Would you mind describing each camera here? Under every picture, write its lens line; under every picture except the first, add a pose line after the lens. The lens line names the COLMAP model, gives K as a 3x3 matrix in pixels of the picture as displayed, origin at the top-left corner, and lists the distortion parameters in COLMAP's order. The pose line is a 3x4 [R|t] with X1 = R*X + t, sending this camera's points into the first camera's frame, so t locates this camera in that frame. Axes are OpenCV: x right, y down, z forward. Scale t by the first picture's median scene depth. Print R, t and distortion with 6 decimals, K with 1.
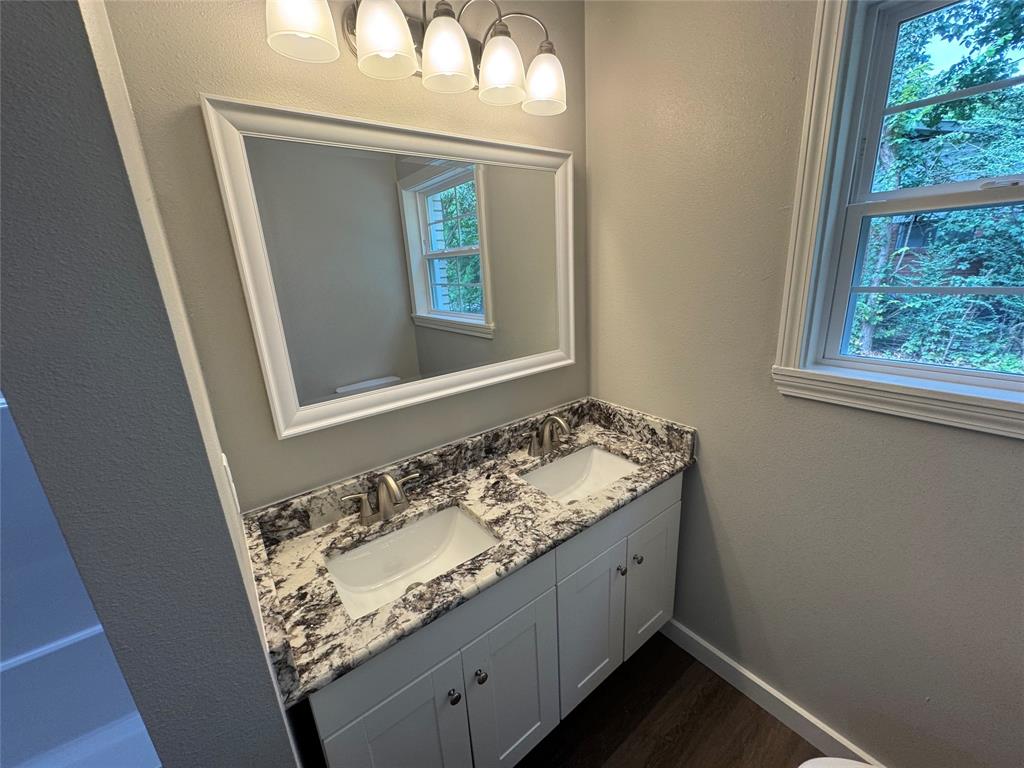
lens RADIAL K [[406.1, 0, 510.4], [0, 406.1, 383.8], [0, 0, 1]] dist [-0.003232, -0.000333]
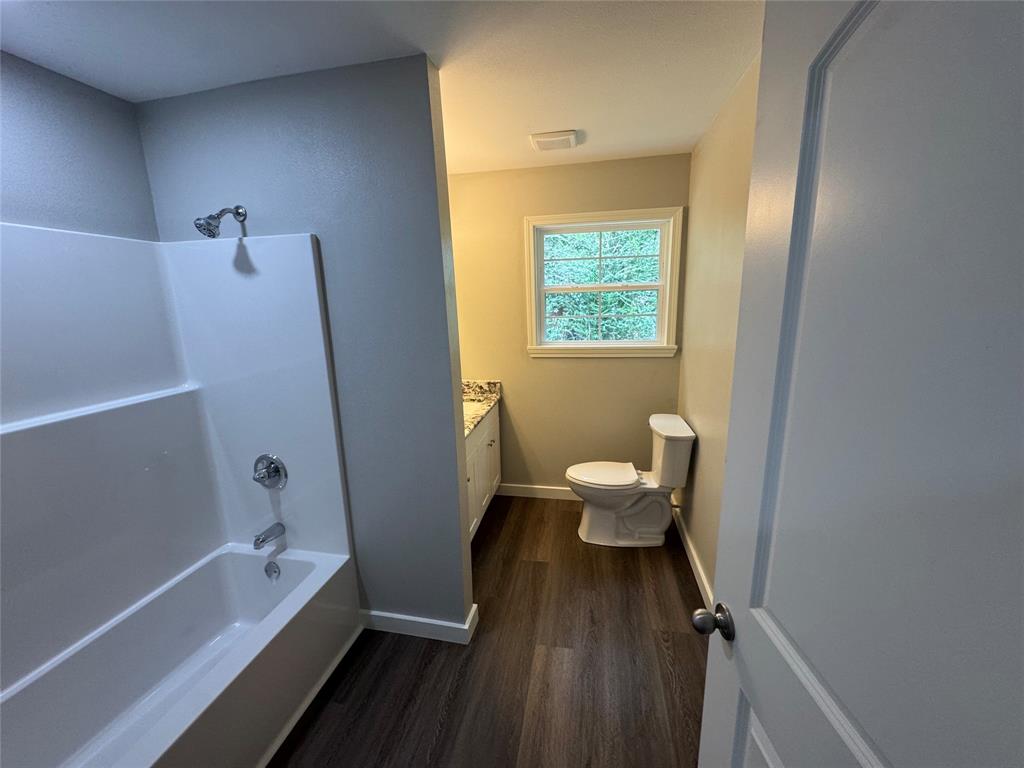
lens RADIAL K [[406.1, 0, 512.1], [0, 406.1, 384.7], [0, 0, 1]] dist [-0.003232, -0.000333]
pose [[0.745192, -0.112063, 0.657367, -0.914313], [0.176937, 0.983673, -0.032887, 0.207039], [-0.642948, 0.140820, 0.752853, -0.676908]]
